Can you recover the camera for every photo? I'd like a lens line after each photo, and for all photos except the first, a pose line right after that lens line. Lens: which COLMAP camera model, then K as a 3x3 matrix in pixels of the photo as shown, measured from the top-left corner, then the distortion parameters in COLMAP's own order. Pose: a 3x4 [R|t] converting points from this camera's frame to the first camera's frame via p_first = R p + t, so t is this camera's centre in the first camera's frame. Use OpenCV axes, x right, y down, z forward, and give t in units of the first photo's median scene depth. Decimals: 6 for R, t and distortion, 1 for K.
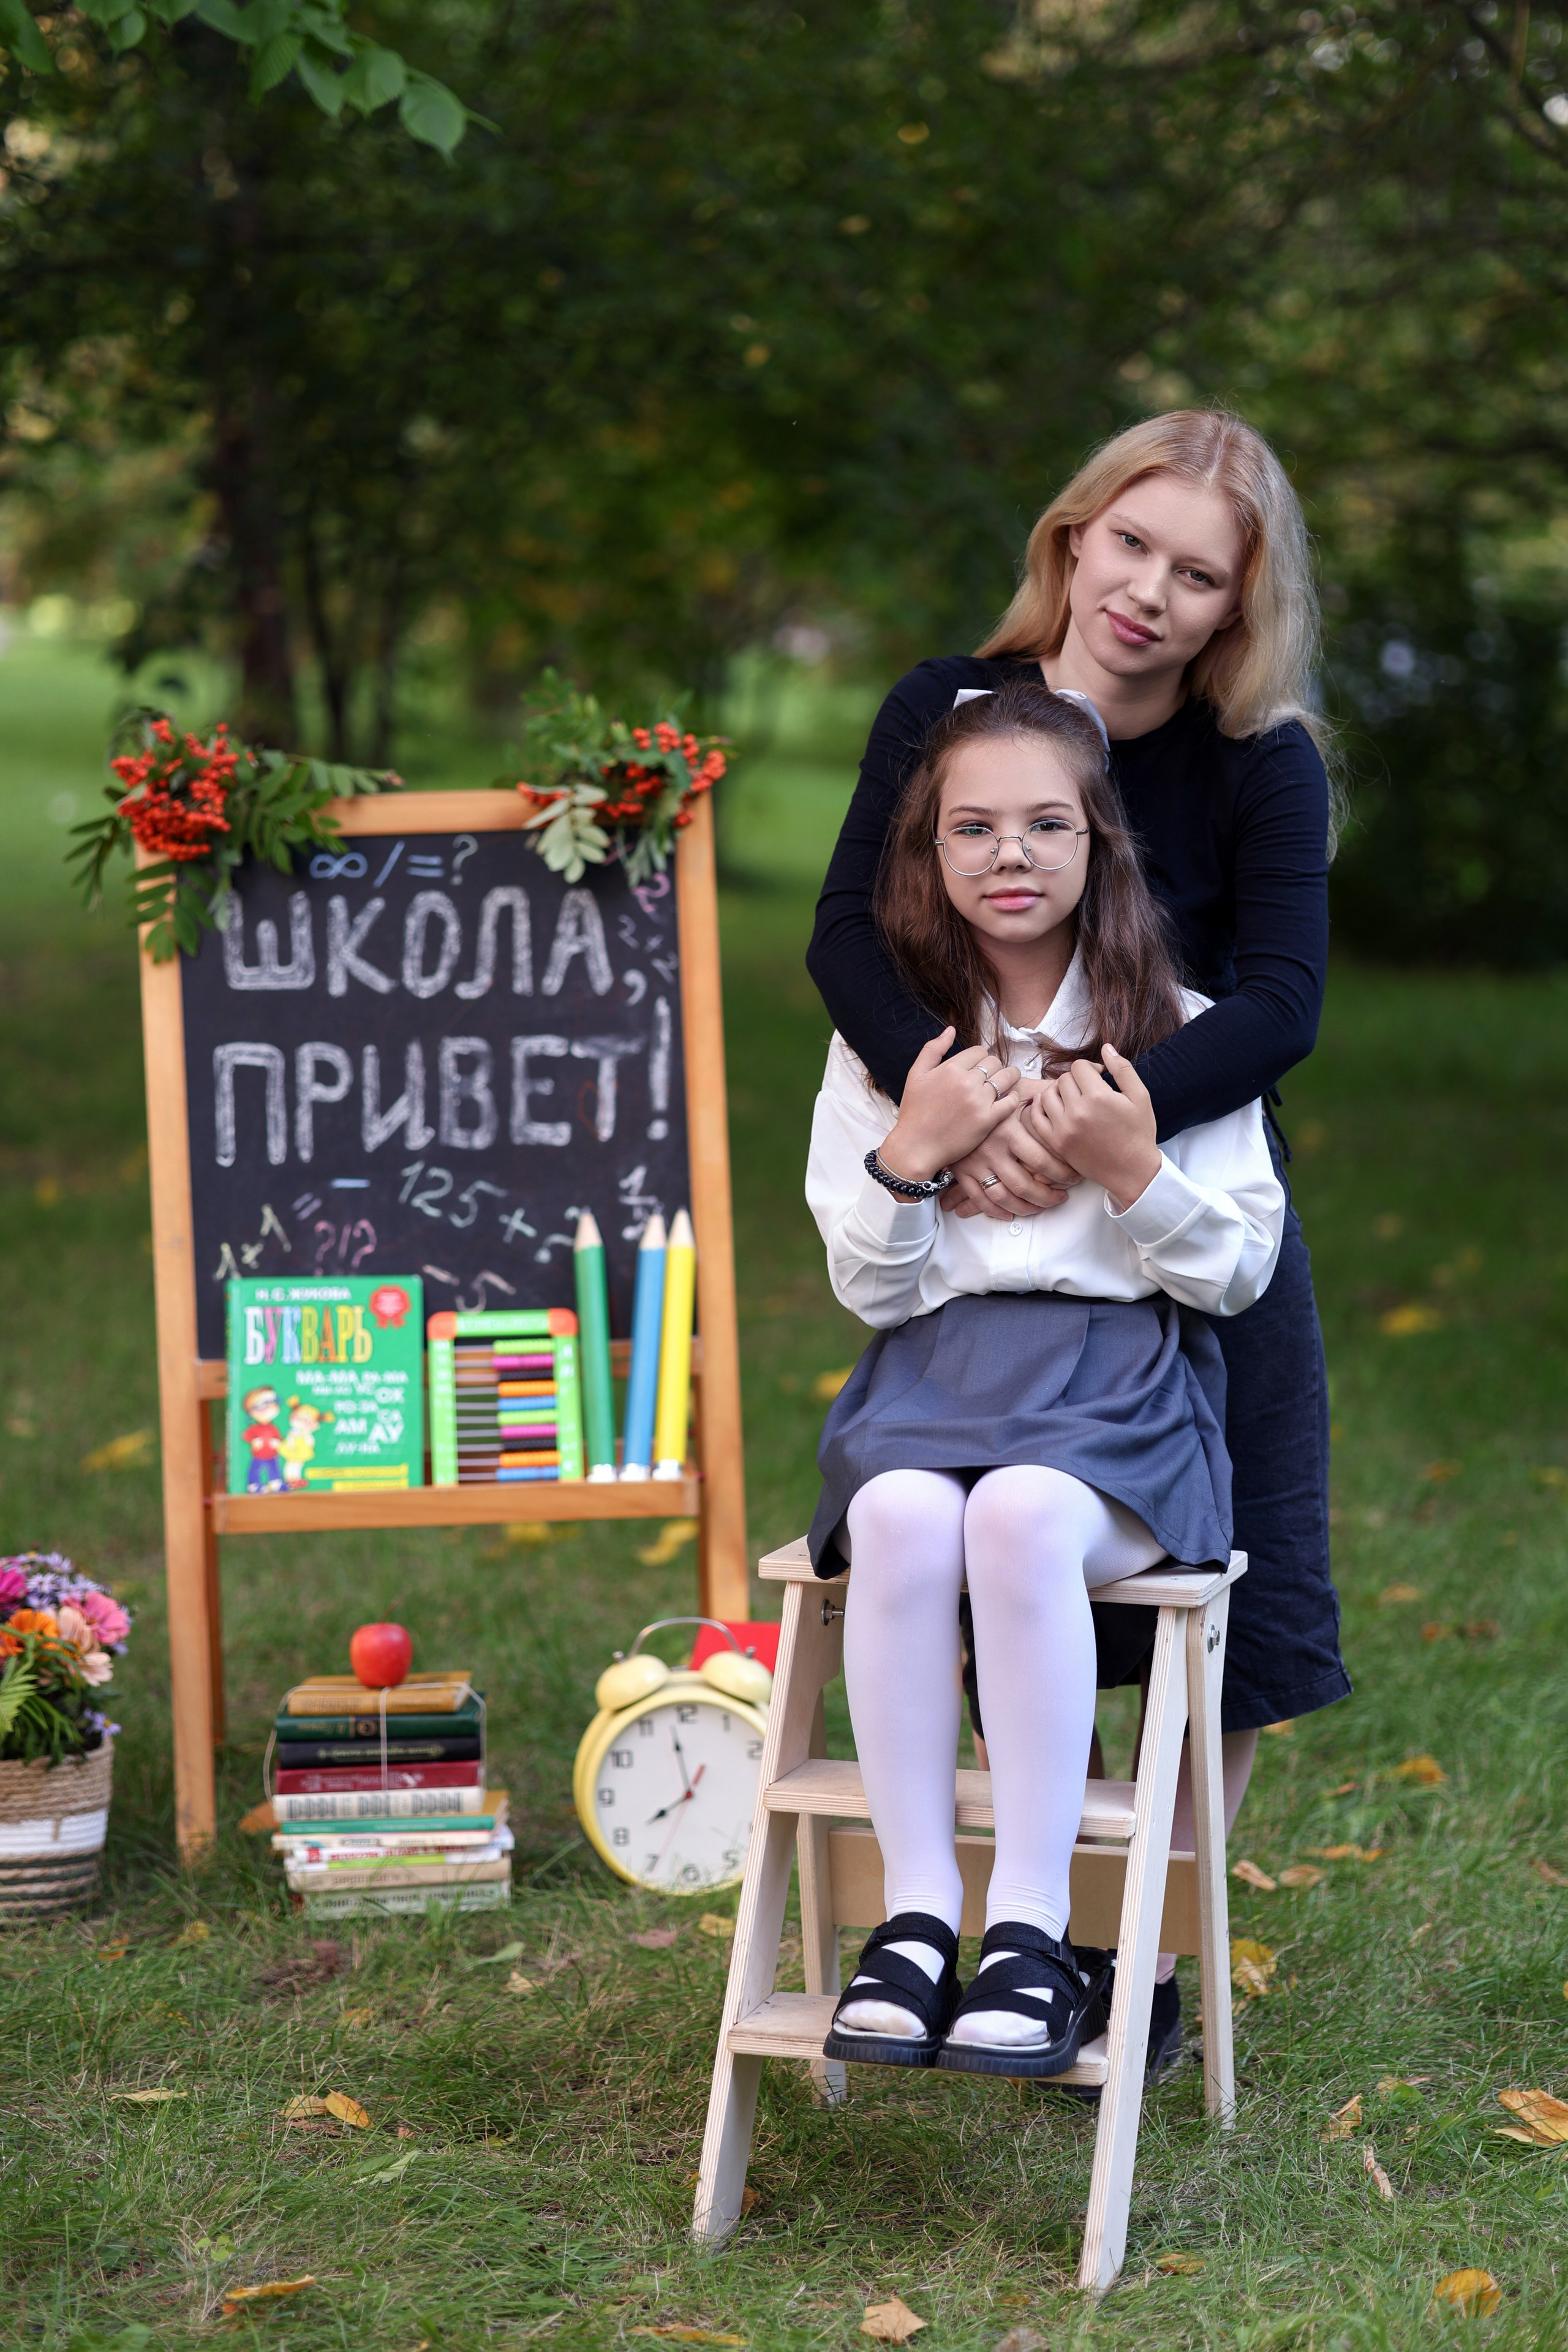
lens RADIAL K [[5681.0, 0, 794.5], [0, 5681.0, 1177.3], [0, 0, 1]] dist [0.238090, 13.393364]
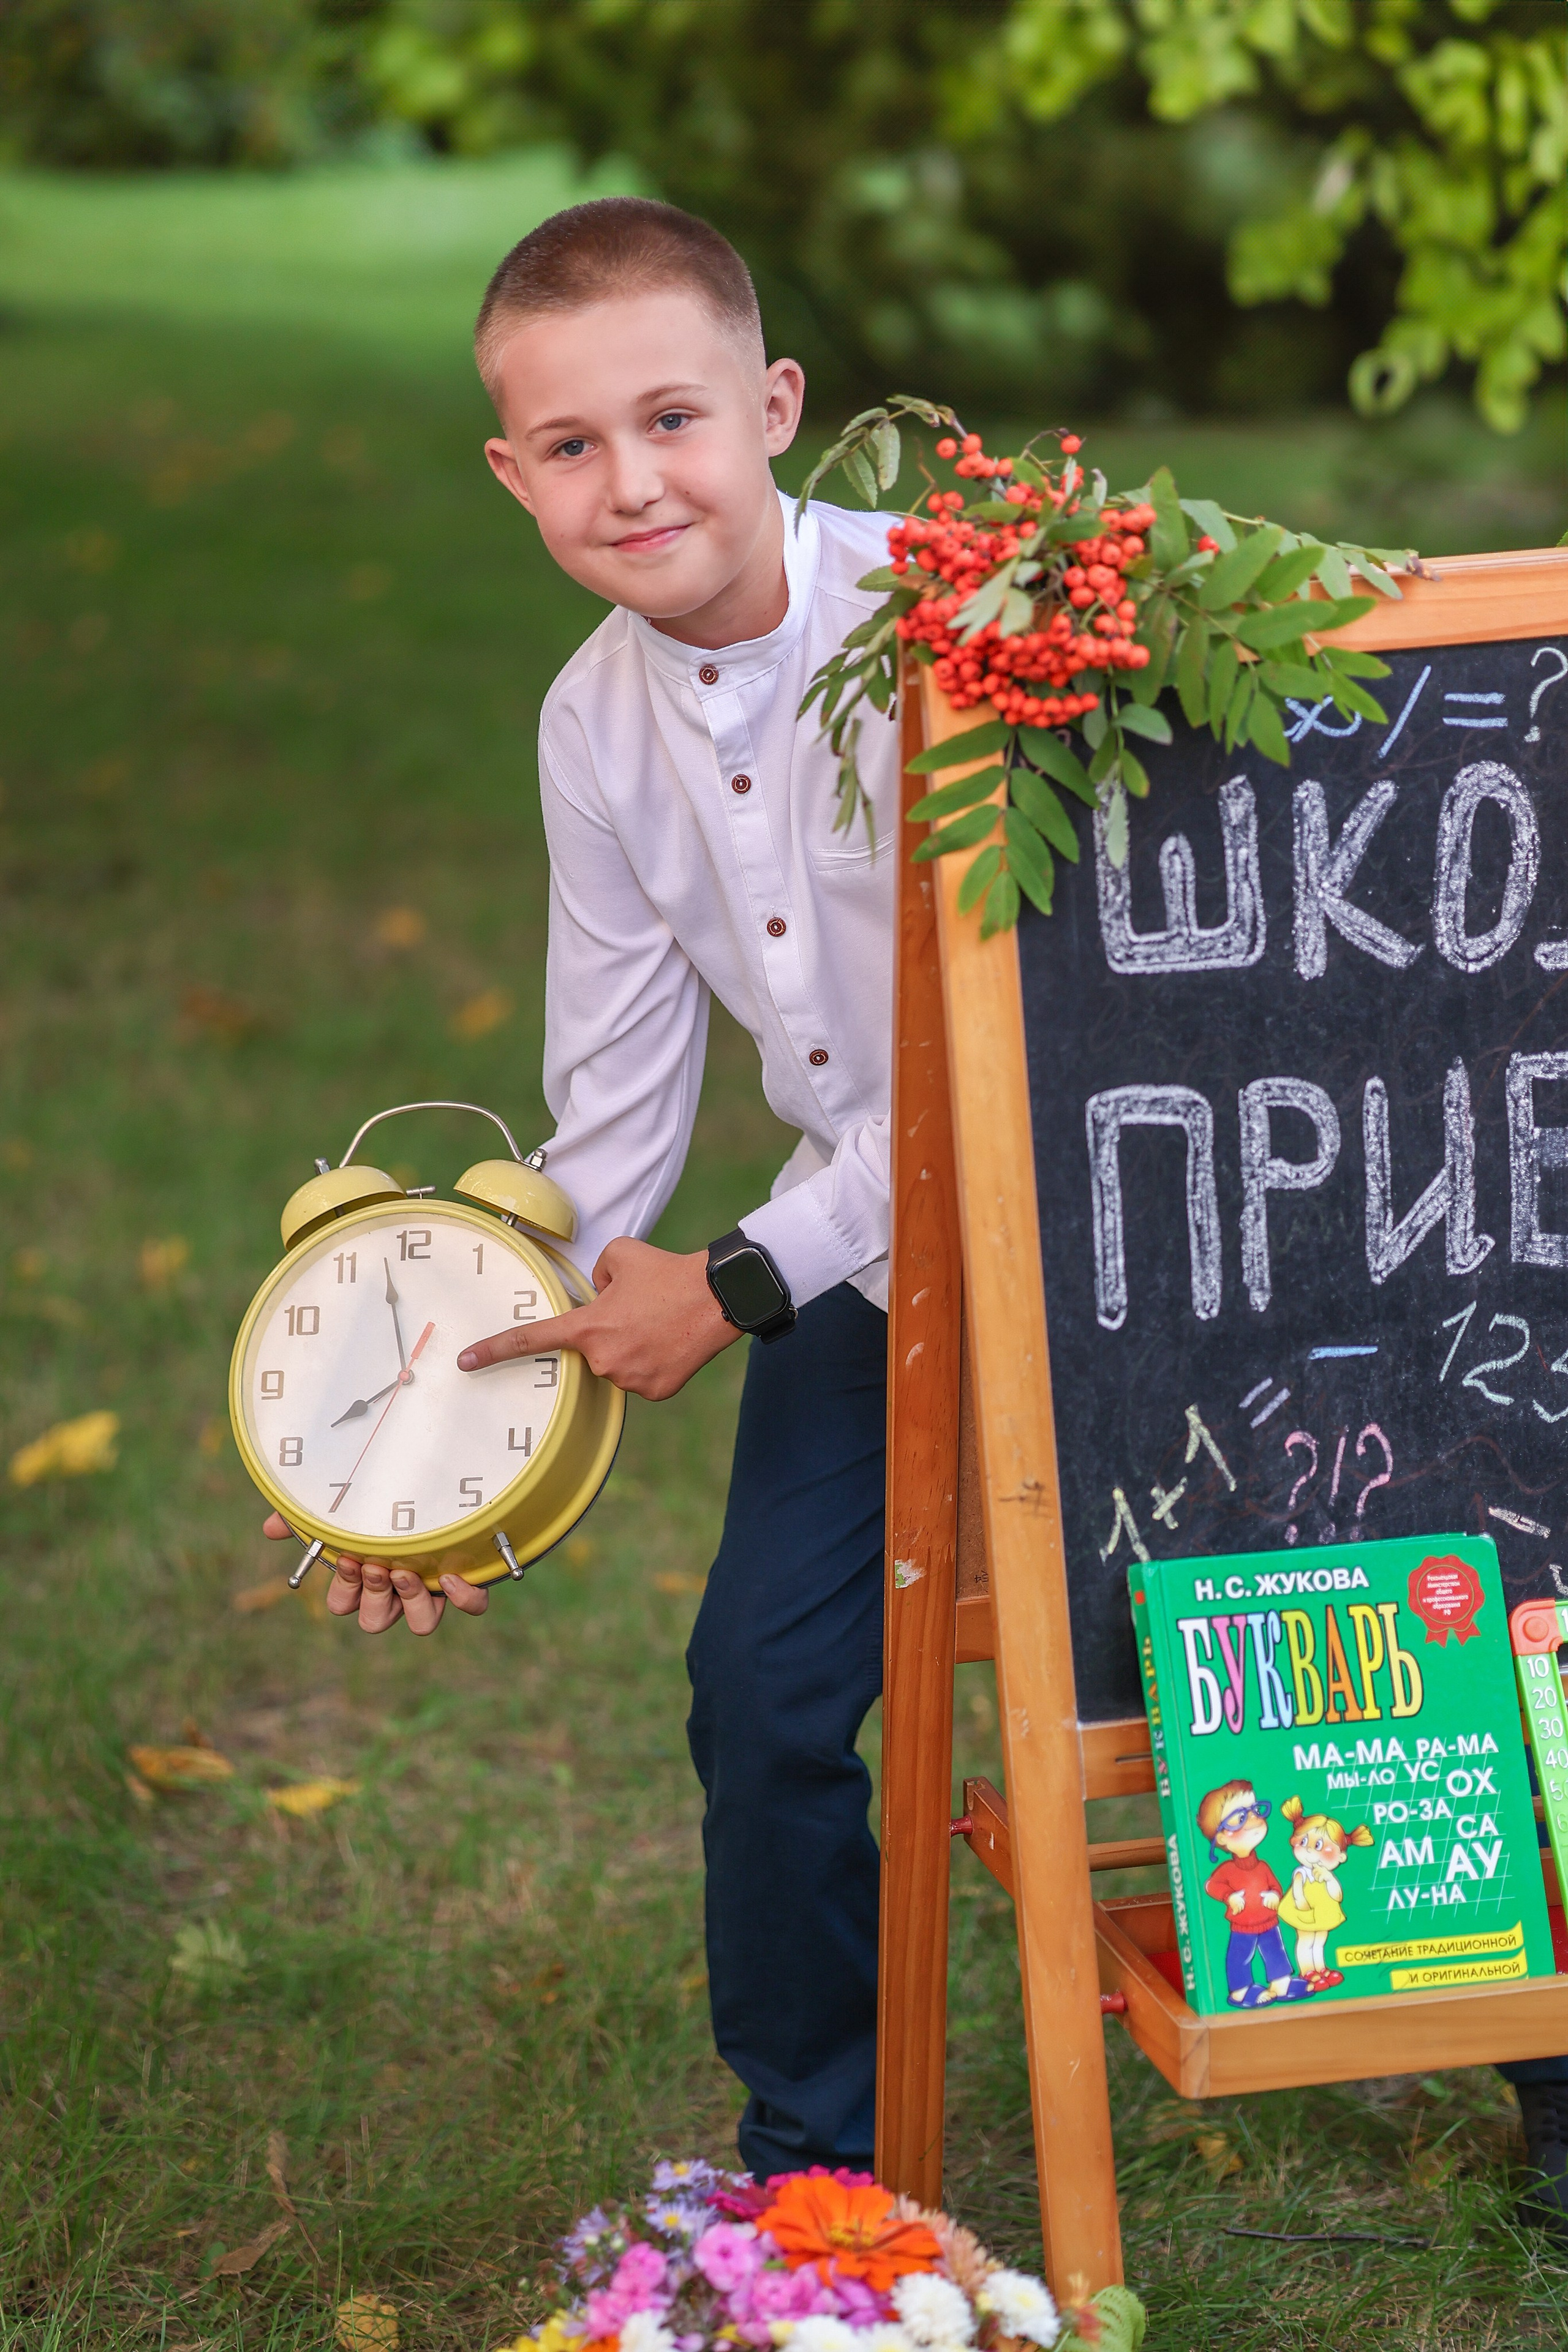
lens RADIAL K [[5849.8, 0, 787.4], [0, 5849.8, 1182.0], [0, 0, 1]] dist [0.513603, -0.110862]
pose [[0.979364, -0.044146, 0.197223, -0.228481], [0.020166, 0.992328, 0.121981, -0.078337], [-0.201094, -0.115487, 0.972740, 0.506410]]
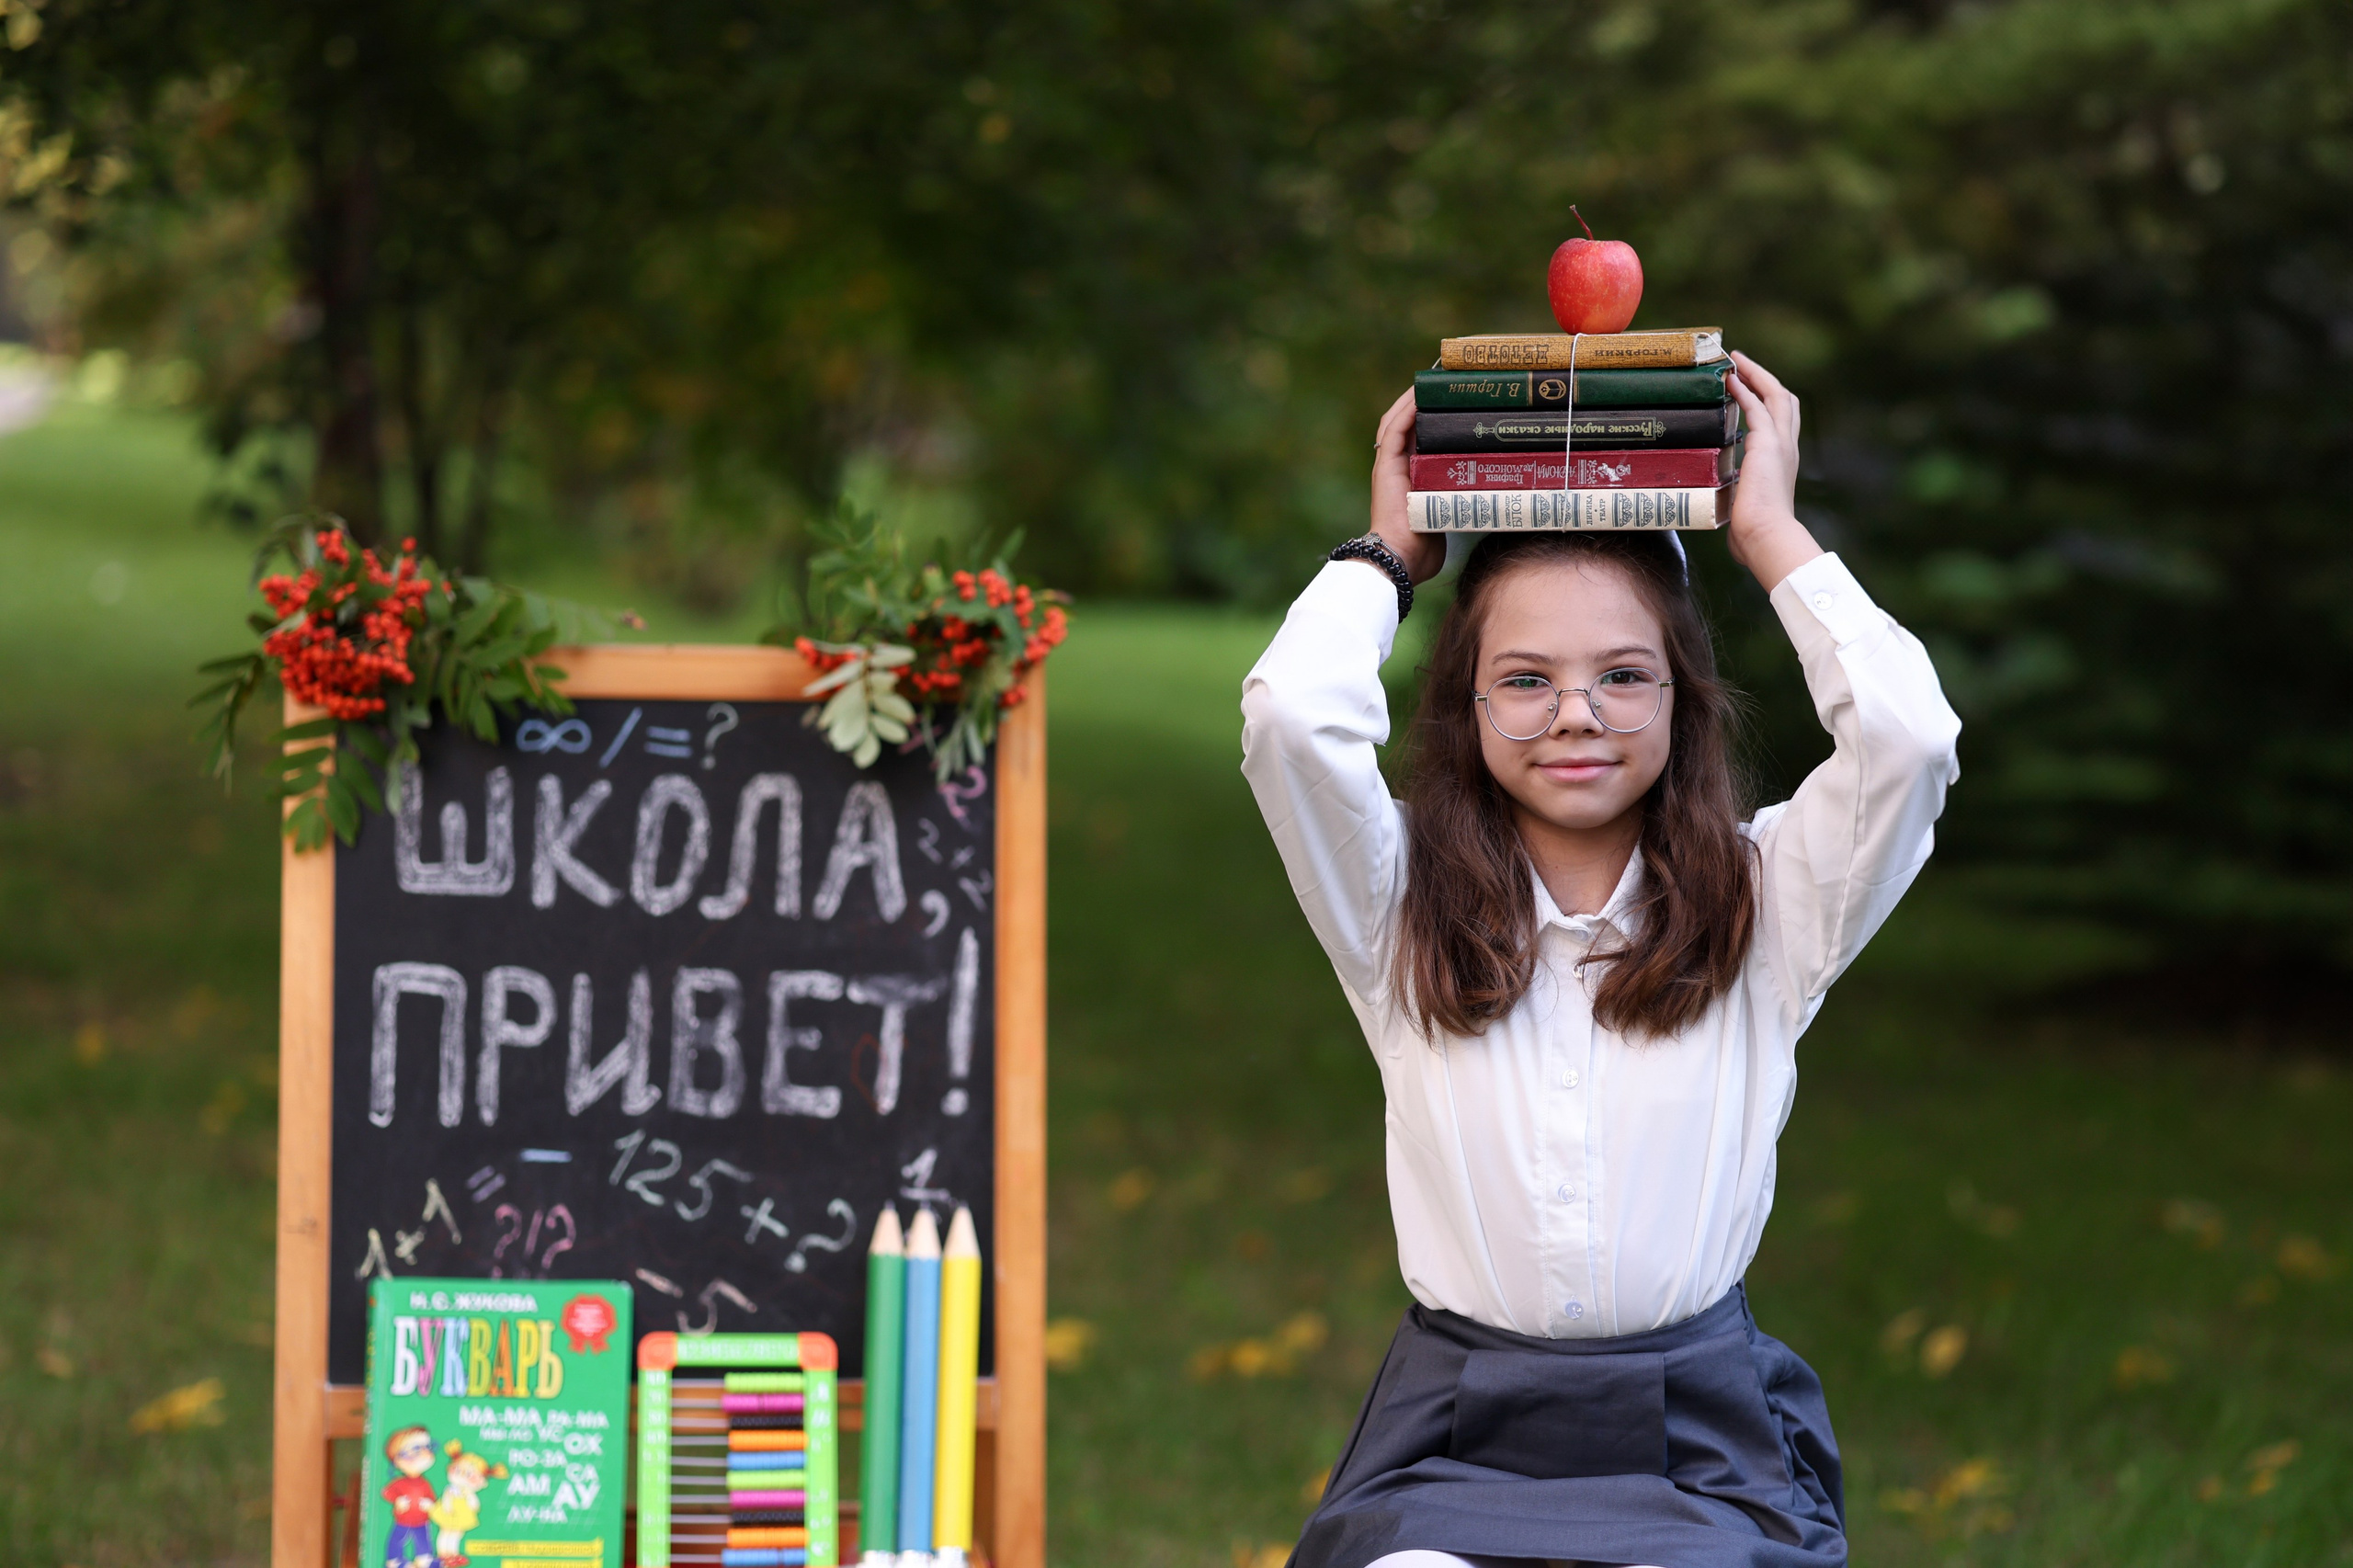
lens RADIAL K [[5371.8, 0, 1180.3], [0, 5371.8, 819.0], [0, 0, 1]] dist [0.378416, -1.830584]
pose [[0.997273, 0.050554, 0.053765, -0.034892], [-0.048545, 0.998096, -0.038047, -0.020380], [-0.055586, 0.035334, 0.997829, 0.278521]]
